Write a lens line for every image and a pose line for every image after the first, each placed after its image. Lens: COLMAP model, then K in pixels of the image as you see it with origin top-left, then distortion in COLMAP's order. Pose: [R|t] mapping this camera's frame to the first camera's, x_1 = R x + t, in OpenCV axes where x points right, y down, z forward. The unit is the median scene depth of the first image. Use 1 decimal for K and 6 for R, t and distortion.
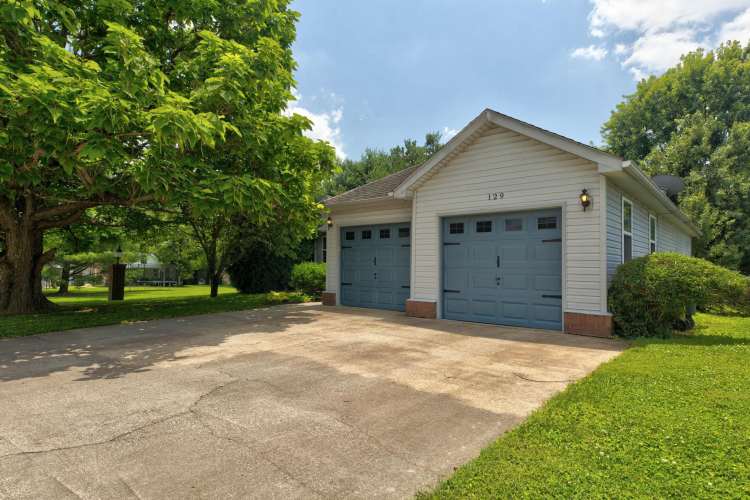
lens RADIAL K [[428.8, 0, 370.1], [0, 428.8, 253.7], [0, 0, 1]] dist [-0.000199, 0.002407]
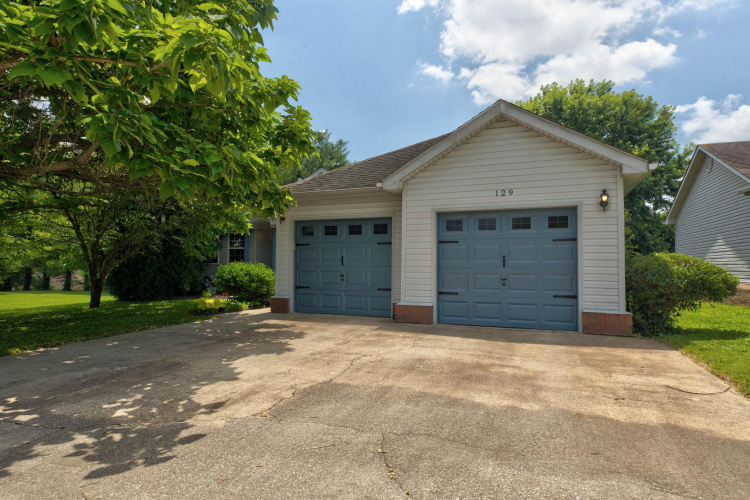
lens RADIAL K [[428.8, 0, 370.8], [0, 428.8, 251.5], [0, 0, 1]] dist [-0.000199, 0.002407]
pose [[0.942653, 0.007595, 0.333688, -0.300206], [-0.006119, 0.999966, -0.005472, 0.003683], [-0.333718, 0.003117, 0.942668, 0.200306]]
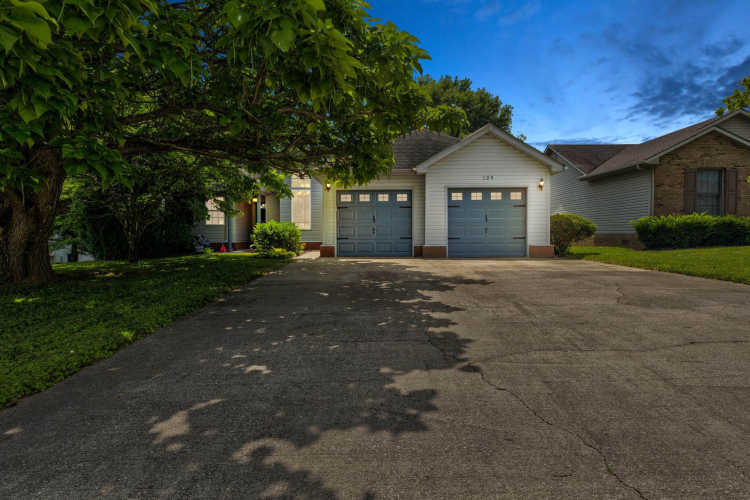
lens RADIAL K [[428.8, 0, 370.4], [0, 428.8, 244.9], [0, 0, 1]] dist [-0.000199, 0.002407]
pose [[0.763733, -0.033892, 0.644642, -1.082426], [-0.004626, 0.998308, 0.057966, 0.026519], [-0.645516, -0.047253, 0.762284, 0.046570]]
